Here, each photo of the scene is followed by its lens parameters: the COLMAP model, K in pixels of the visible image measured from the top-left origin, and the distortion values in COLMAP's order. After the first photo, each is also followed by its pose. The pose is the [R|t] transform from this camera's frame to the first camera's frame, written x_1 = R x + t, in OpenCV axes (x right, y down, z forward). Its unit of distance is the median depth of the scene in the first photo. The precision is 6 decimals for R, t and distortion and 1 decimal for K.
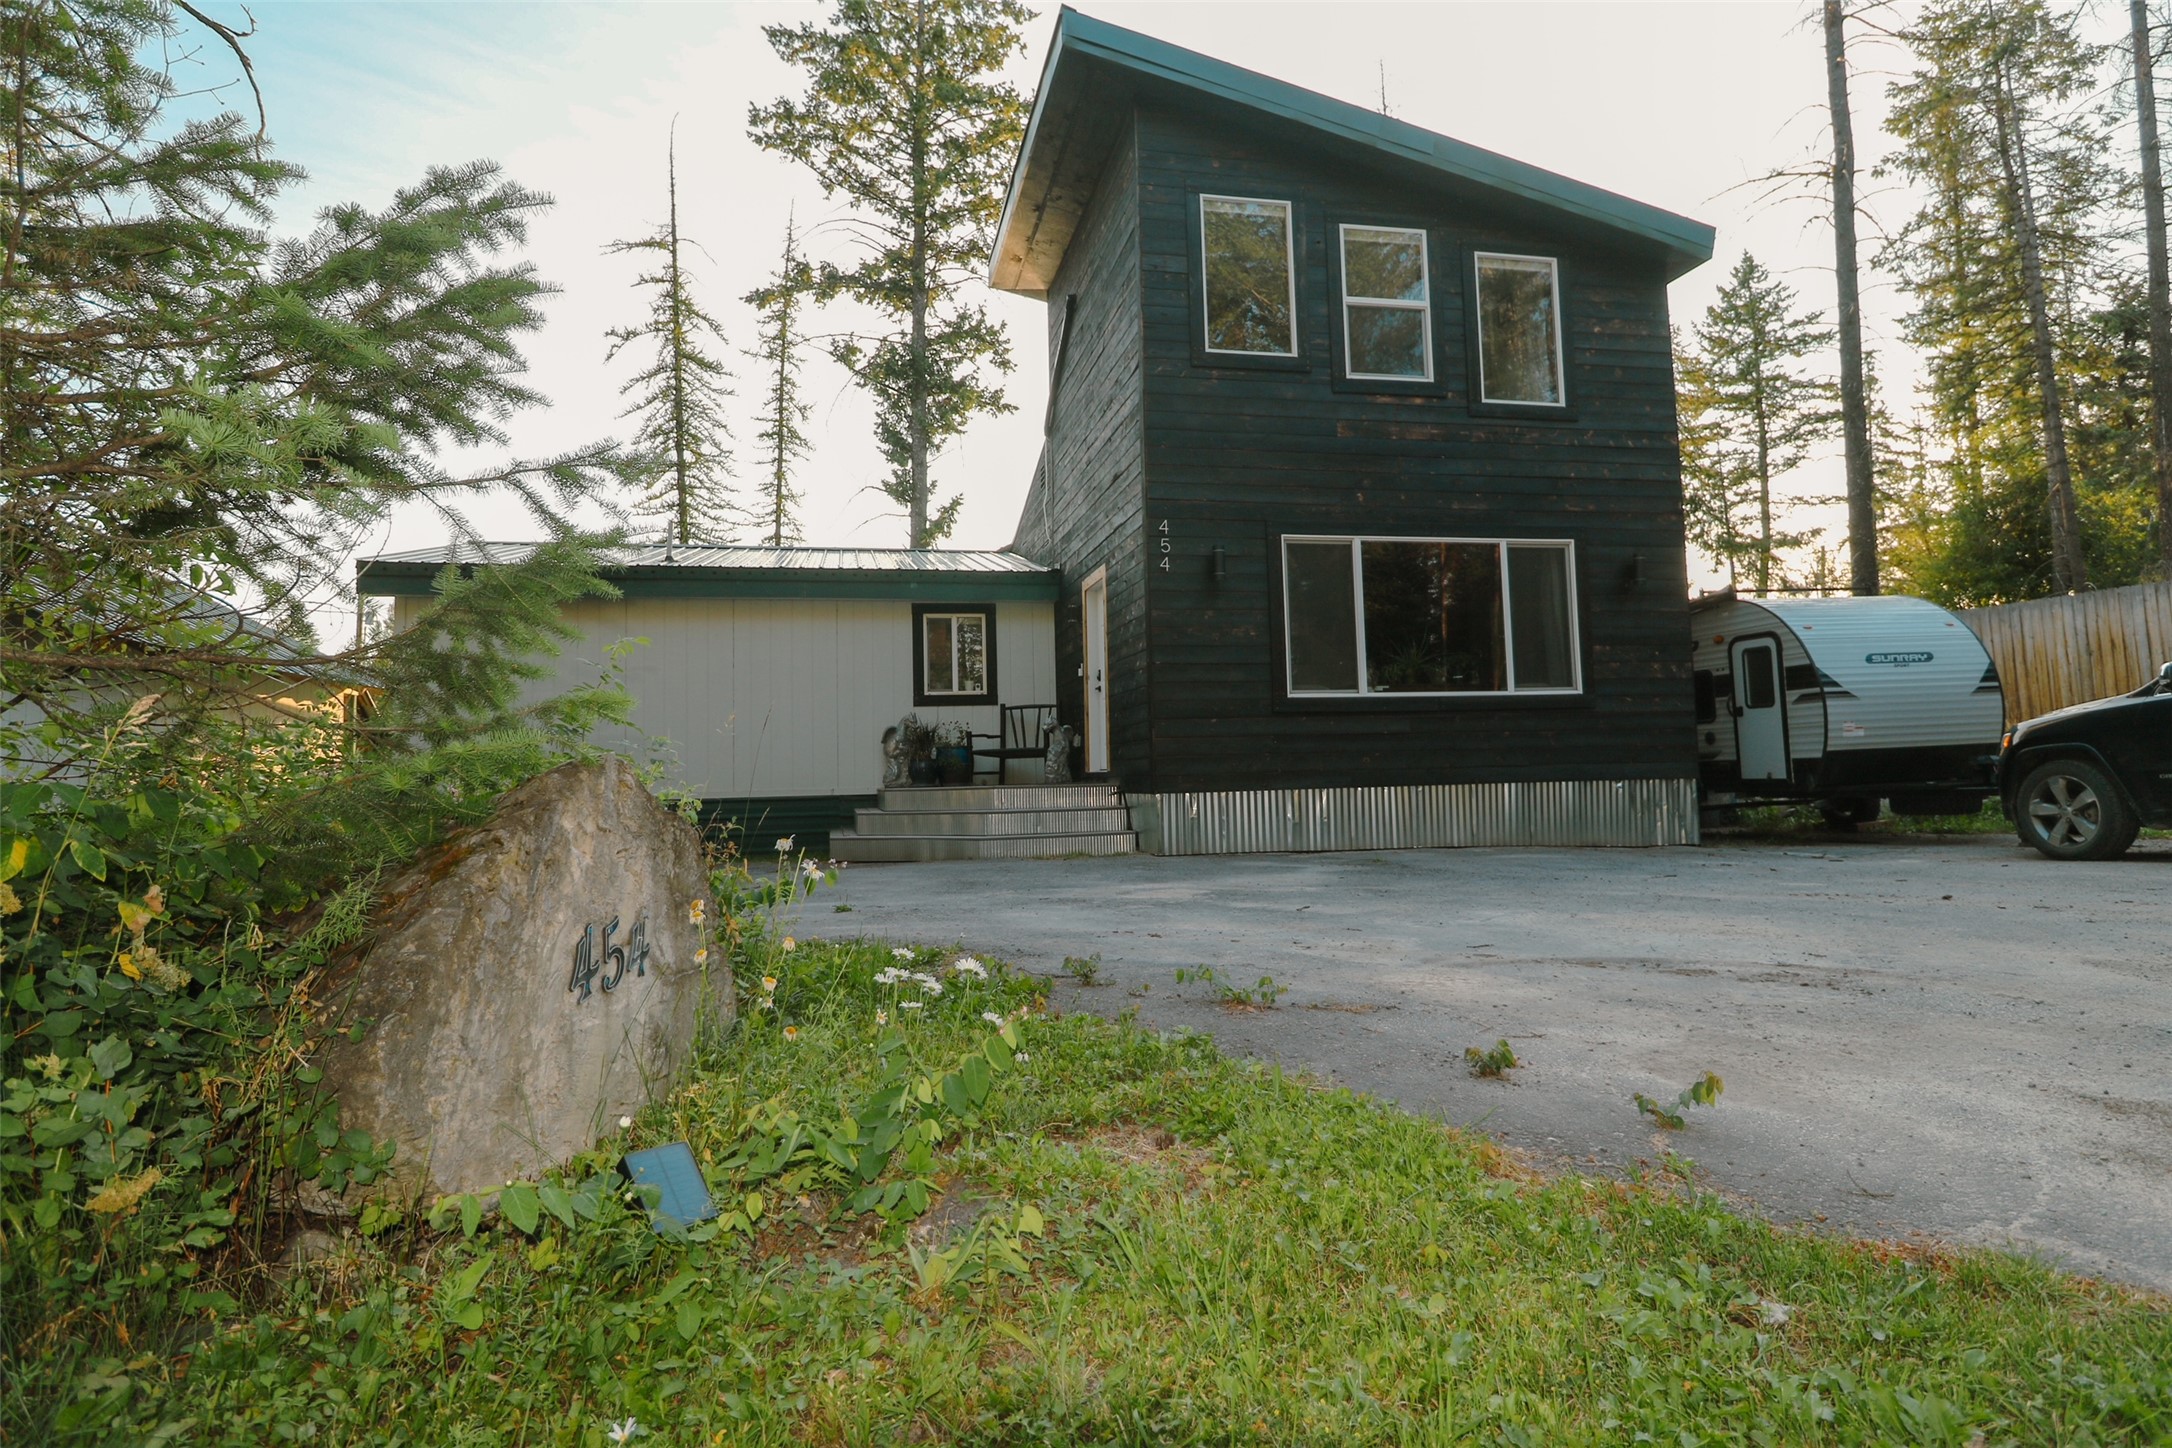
lens RADIAL K [[1139.9, 0, 1079.5], [0, 1139.9, 697.8], [0, 0, 1]] dist [-0.002710, -0.008632]
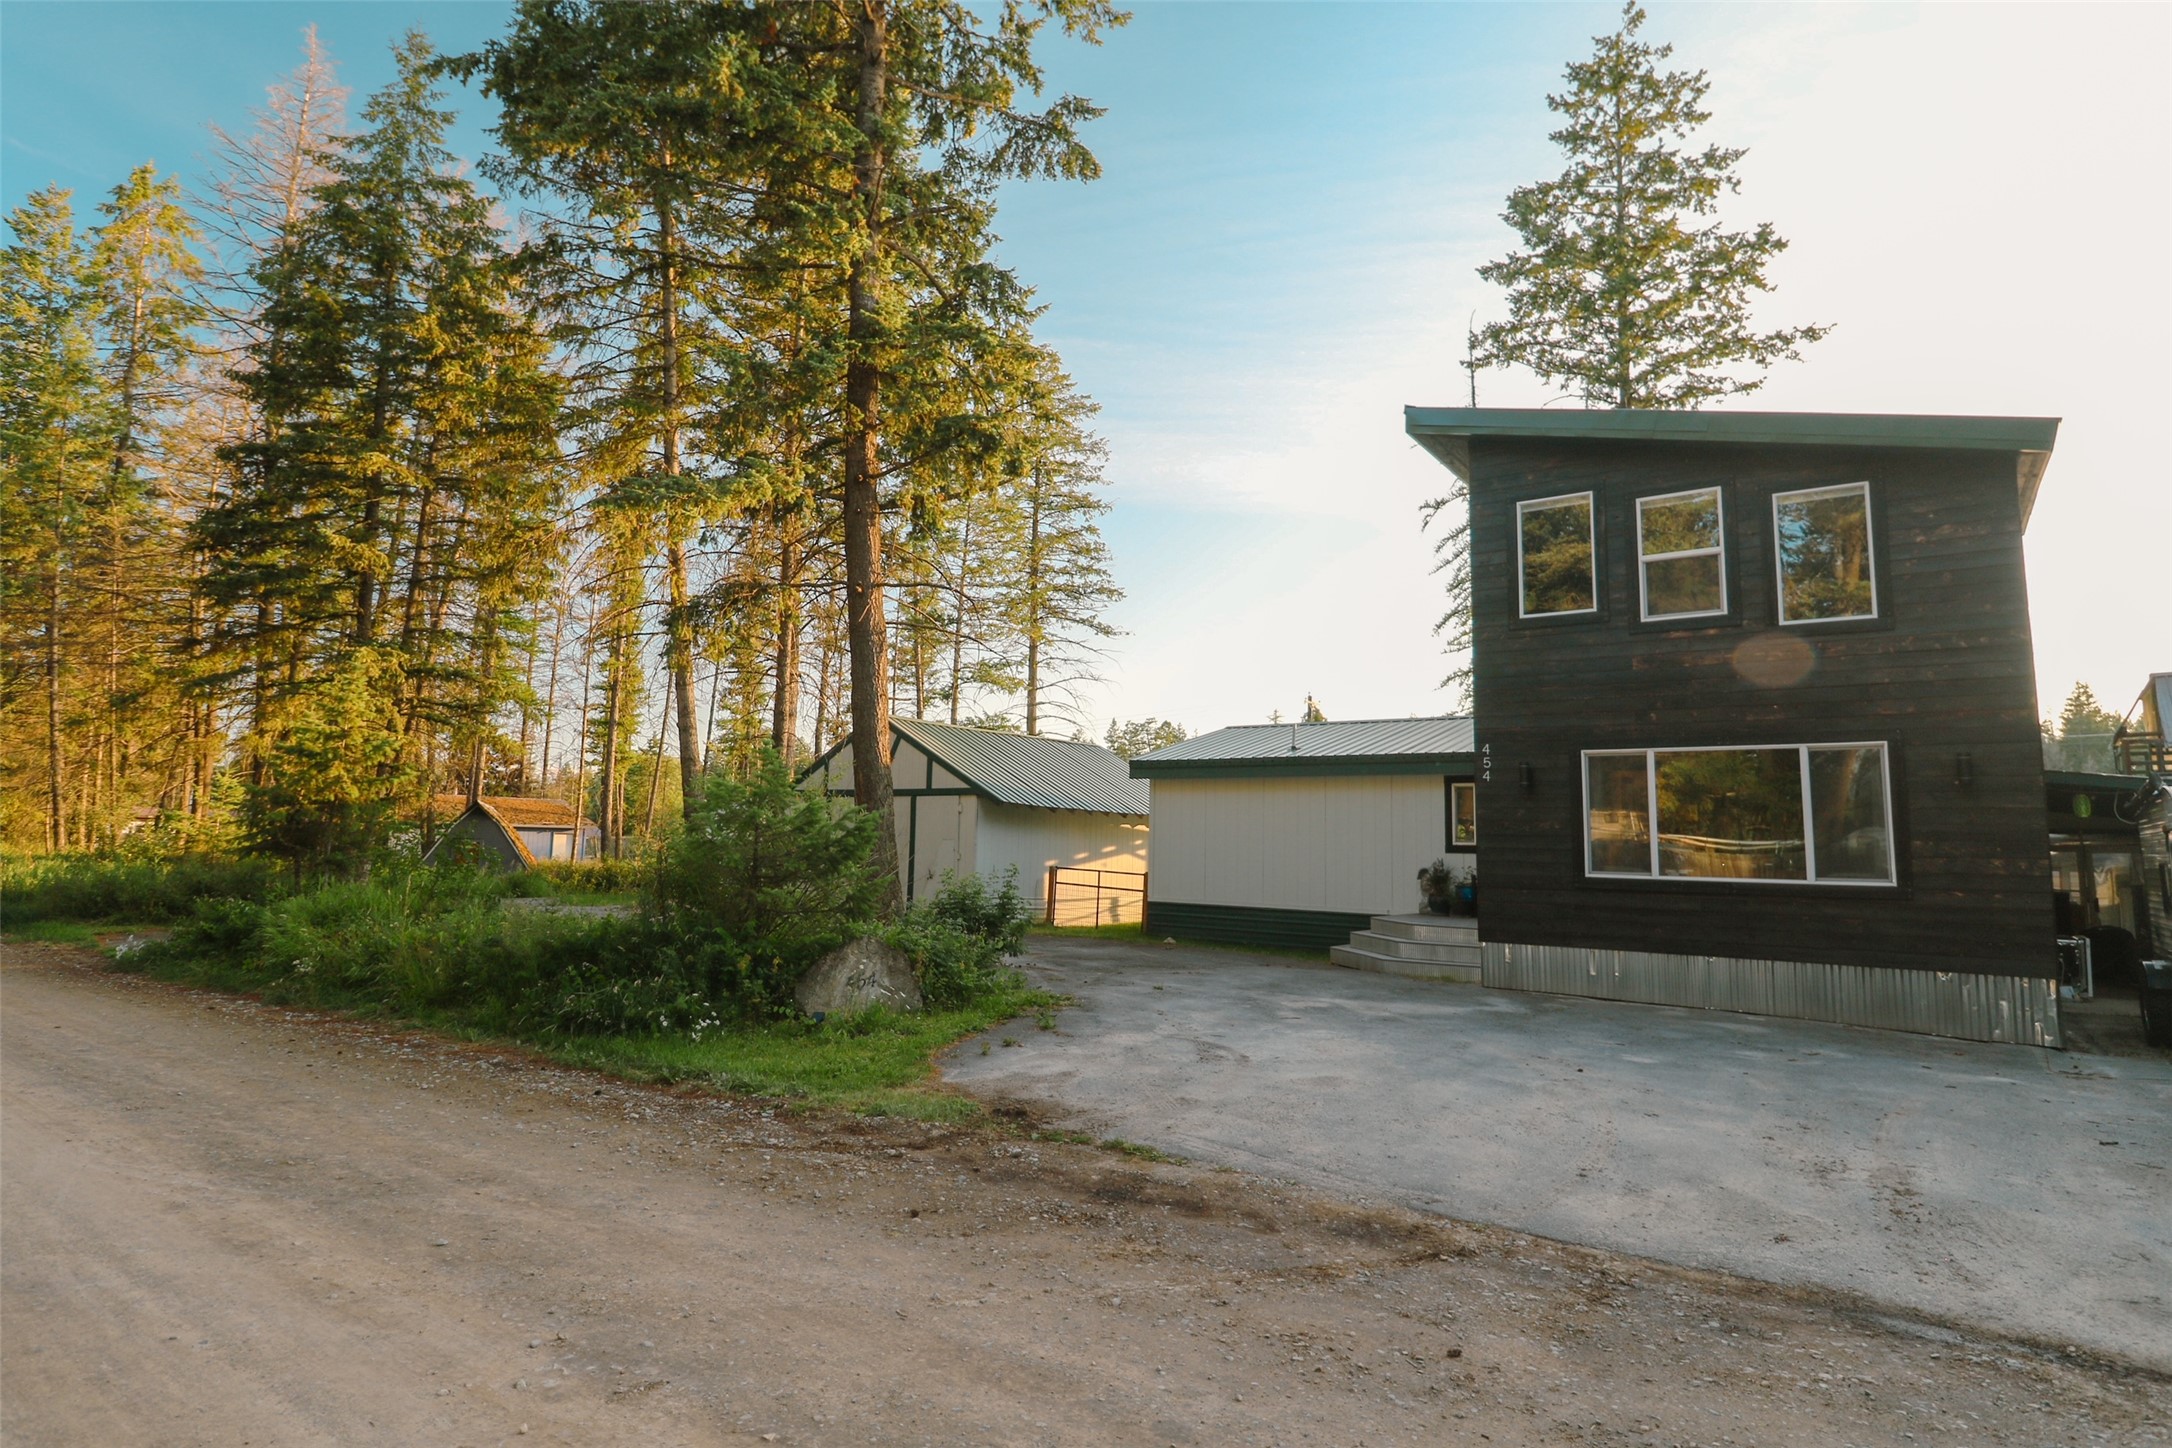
lens RADIAL K [[1139.9, 0, 1079.5], [0, 1139.9, 697.8], [0, 0, 1]] dist [-0.002710, -0.008632]
pose [[0.667858, -0.053519, -0.742362, 0.729448], [0.011924, 0.998053, -0.061225, -0.124122], [0.744193, 0.032037, 0.667196, -0.288436]]
